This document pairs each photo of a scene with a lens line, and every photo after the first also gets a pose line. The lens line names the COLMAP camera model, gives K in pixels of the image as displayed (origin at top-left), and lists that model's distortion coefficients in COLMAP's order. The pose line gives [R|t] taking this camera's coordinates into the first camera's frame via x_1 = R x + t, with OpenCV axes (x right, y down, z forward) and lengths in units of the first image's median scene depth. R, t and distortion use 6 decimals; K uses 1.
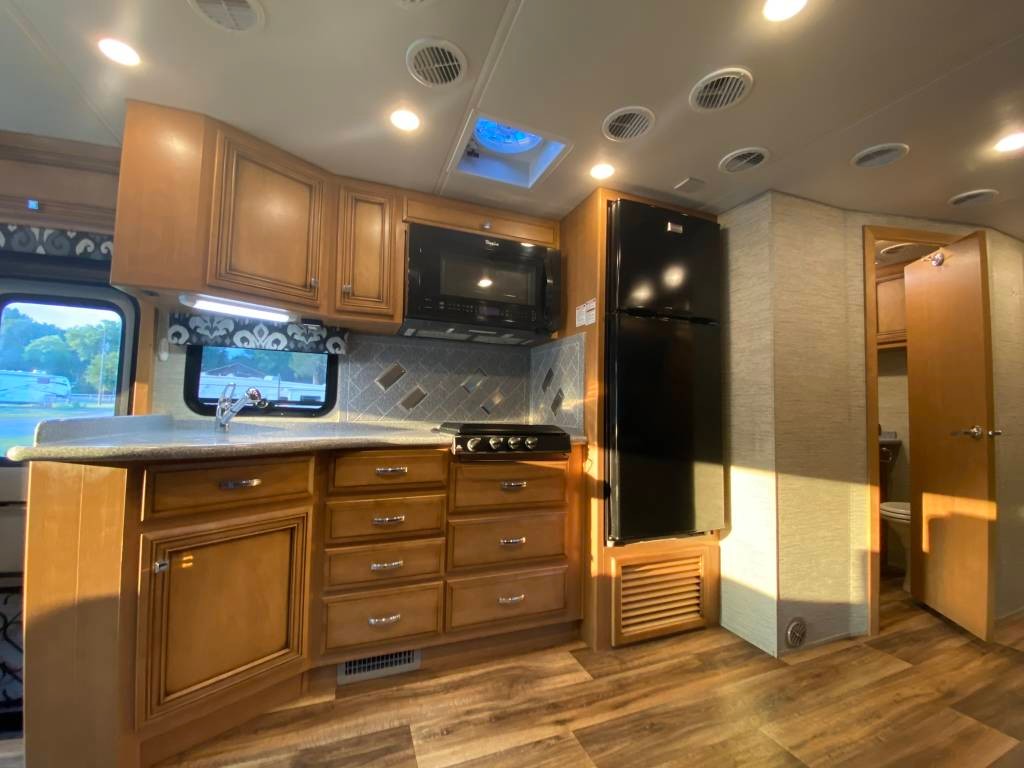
lens RADIAL K [[419.3, 0, 509.6], [0, 419.3, 381.0], [0, 0, 1]] dist [0.002341, 0.000018]
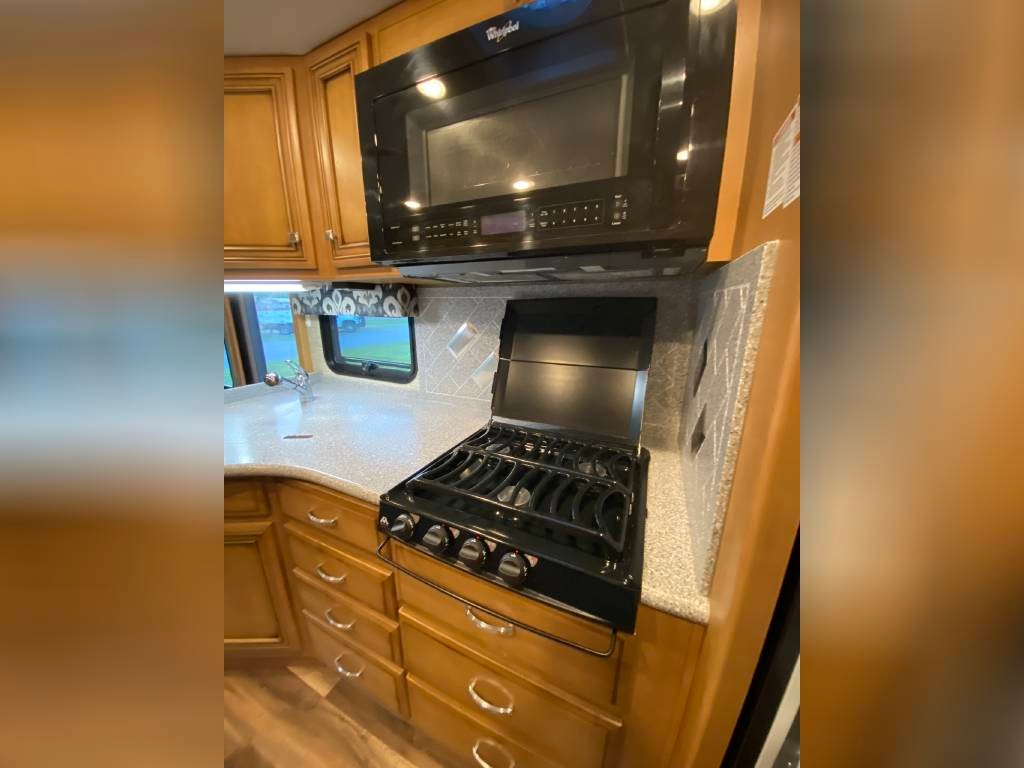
lens RADIAL K [[321.2, 0, 512.9], [0, 321.2, 386.3], [0, 0, 1]] dist [0.000151, -0.000015]
pose [[0.678709, 0.156639, -0.717508, 0.252070], [0.058015, 0.962501, 0.265001, -0.096718], [0.732112, -0.221485, 0.644171, 0.801126]]
